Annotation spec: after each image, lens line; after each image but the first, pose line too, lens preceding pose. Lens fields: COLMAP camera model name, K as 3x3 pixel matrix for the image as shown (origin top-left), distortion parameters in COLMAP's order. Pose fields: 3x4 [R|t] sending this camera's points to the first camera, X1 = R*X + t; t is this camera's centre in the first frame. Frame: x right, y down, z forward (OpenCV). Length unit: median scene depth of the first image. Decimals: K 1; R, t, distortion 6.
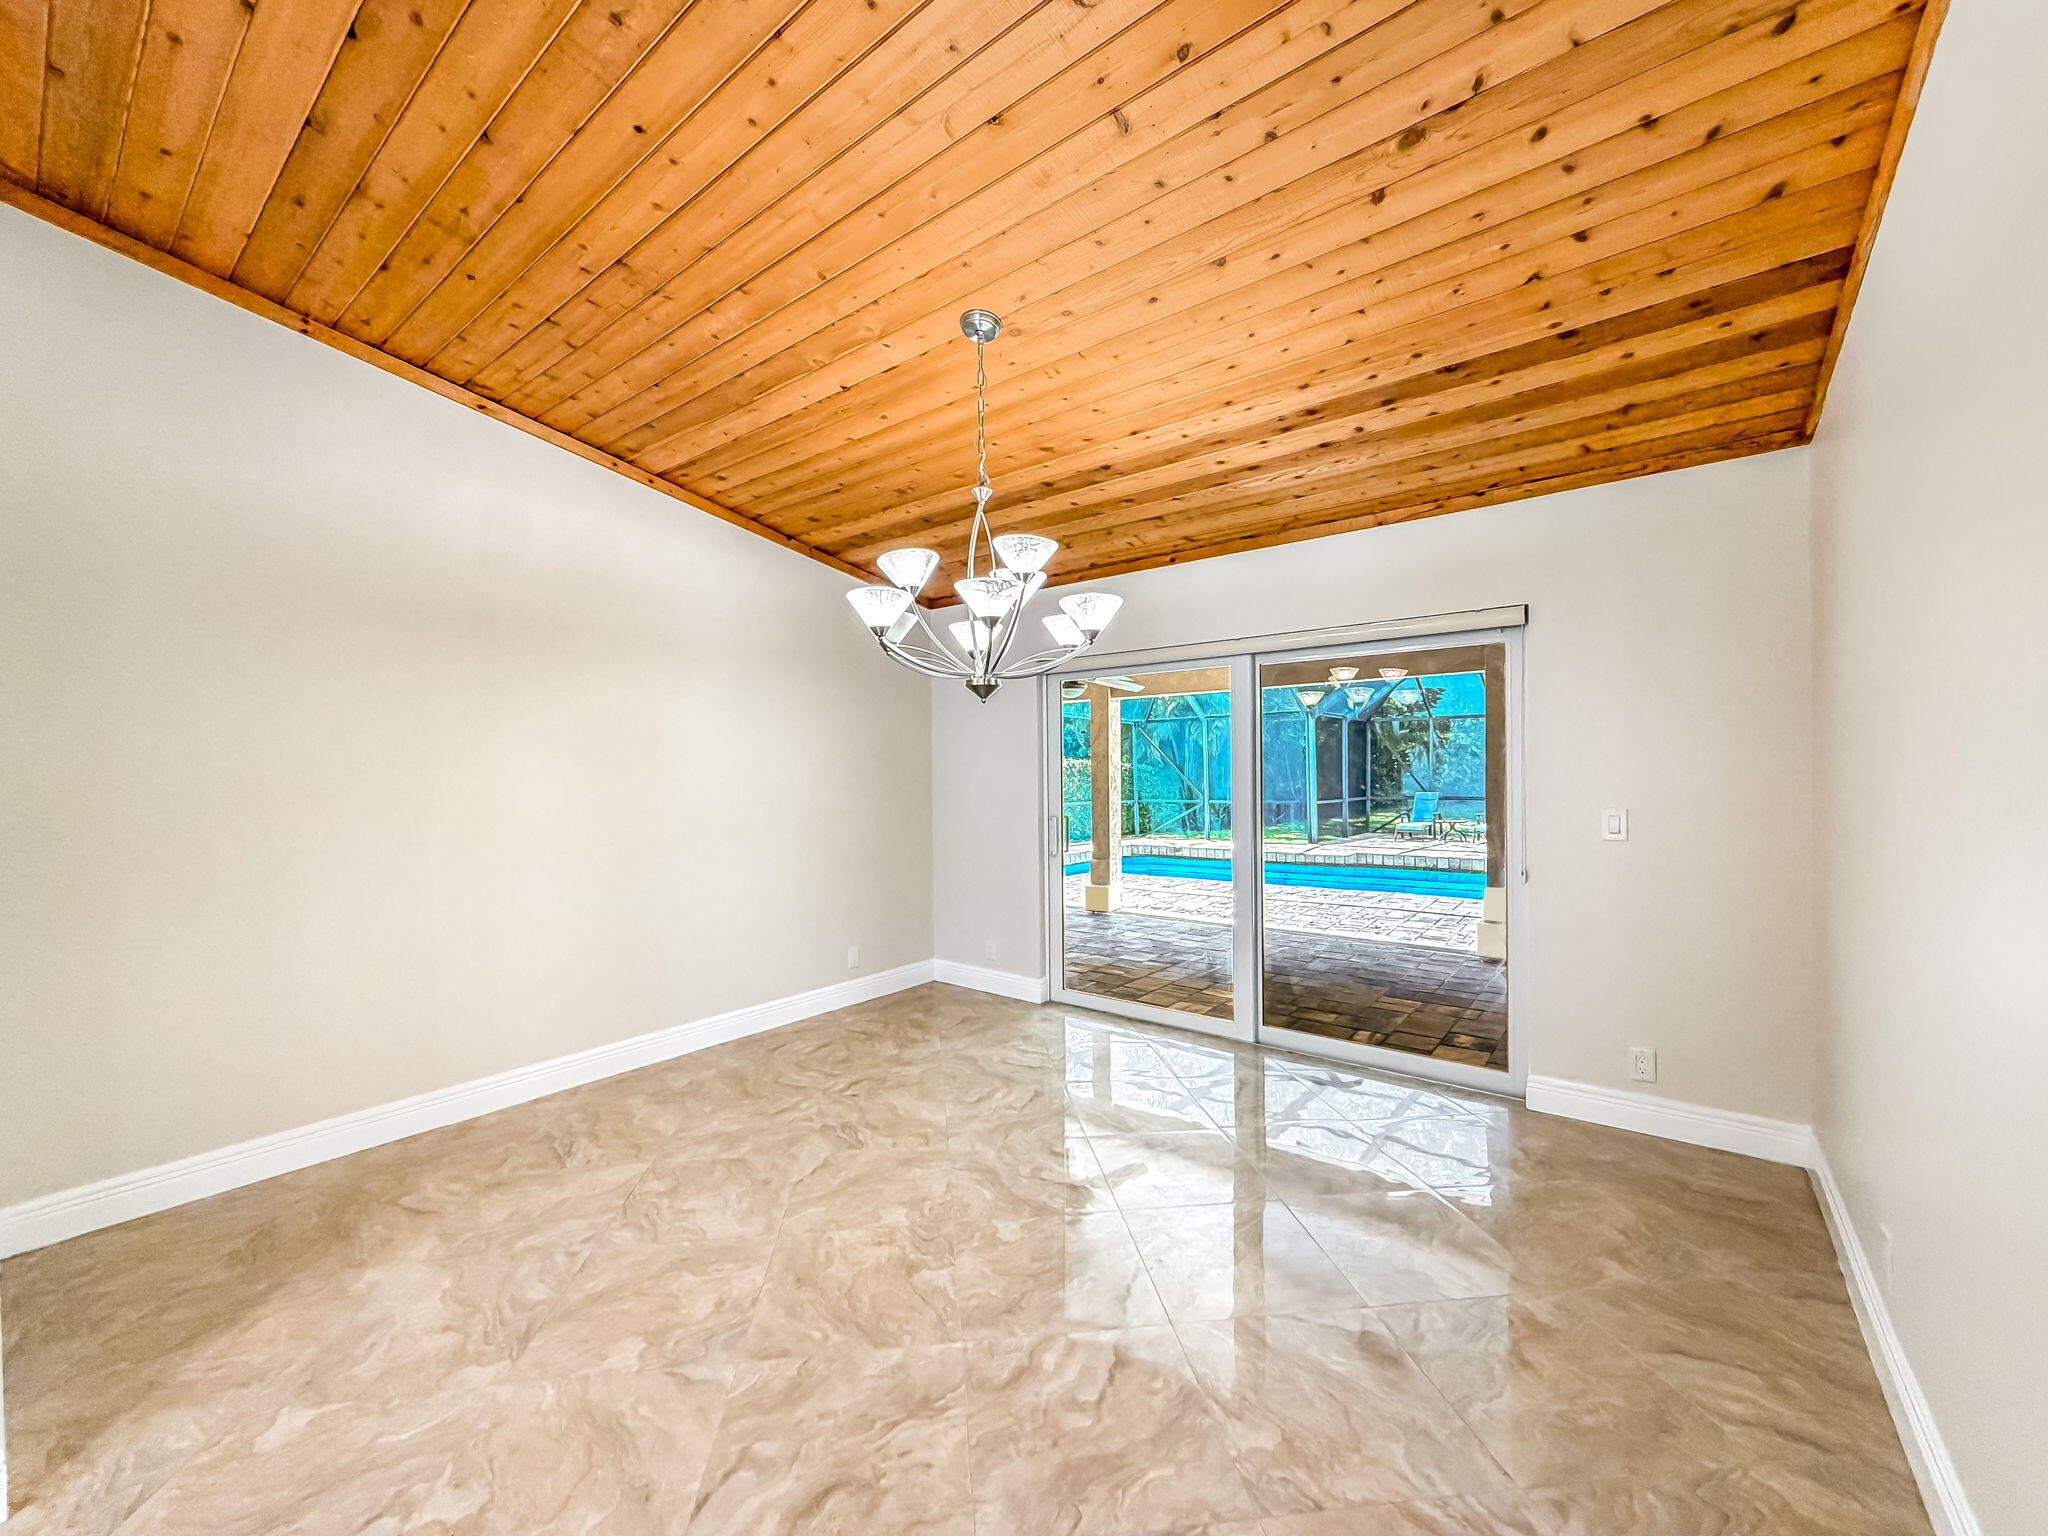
lens RADIAL K [[826.8, 0, 1024.0], [0, 826.8, 768.0], [0, 0, 1]] dist [0.000204, -0.000034]
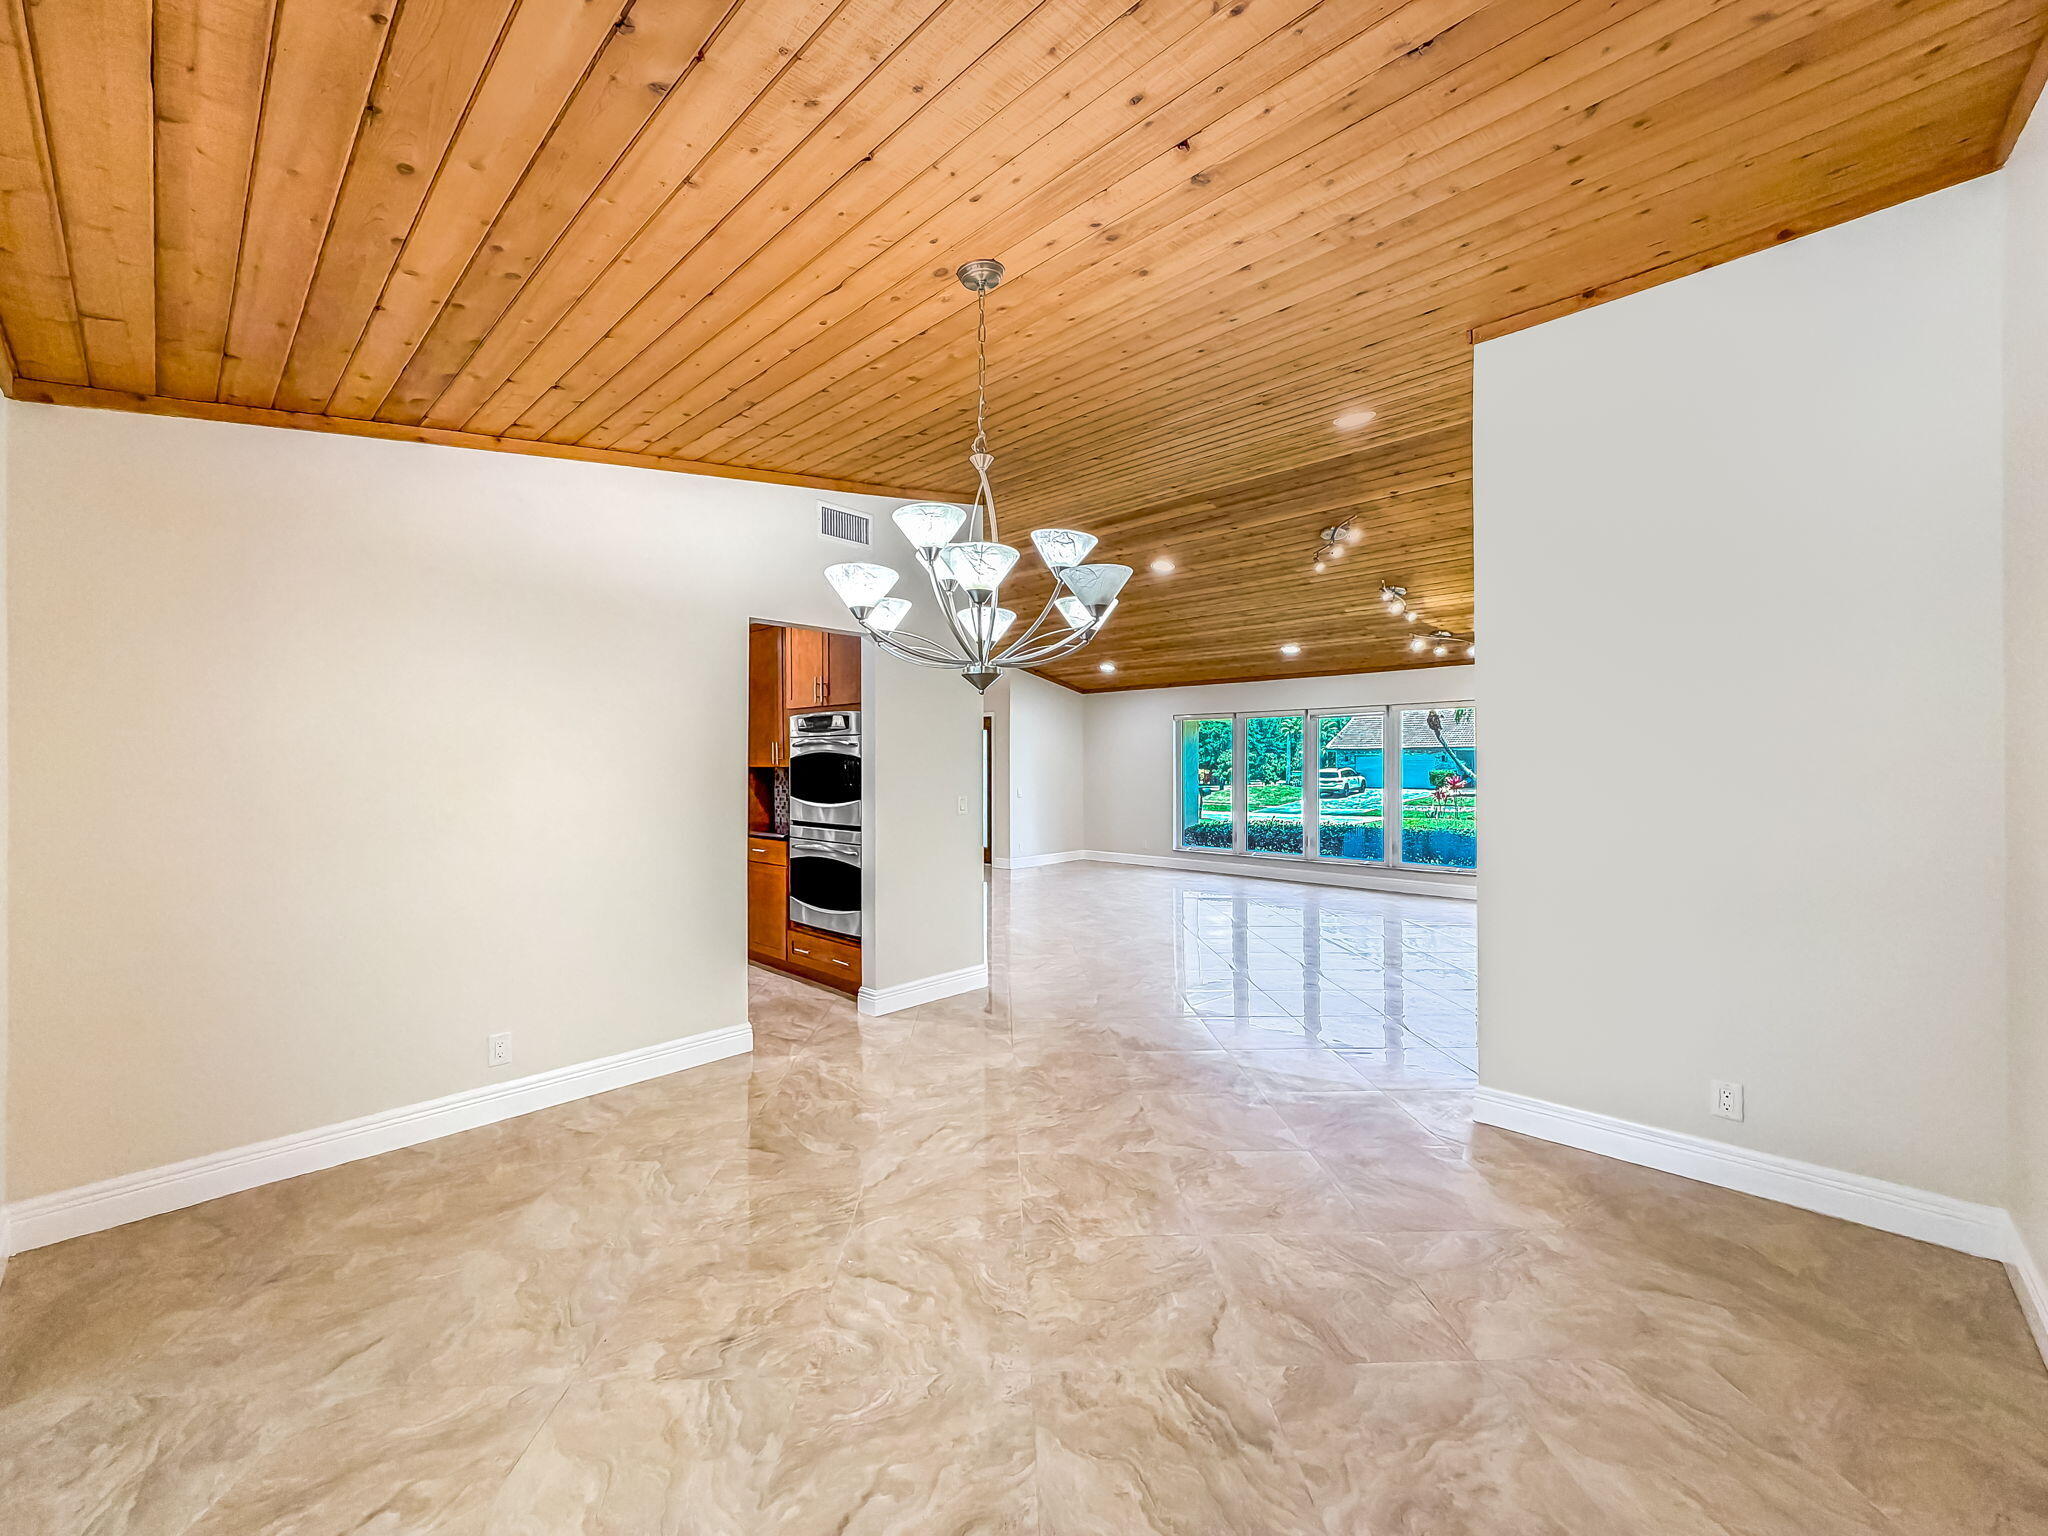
lens RADIAL K [[826.8, 0, 1024.0], [0, 826.8, 768.0], [0, 0, 1]] dist [0.000204, -0.000034]
pose [[-0.995567, 0.010642, 0.093452, -0.192468], [0.010574, 0.999943, -0.001227, 0.002499], [-0.093460, -0.000234, -0.995623, 2.087594]]
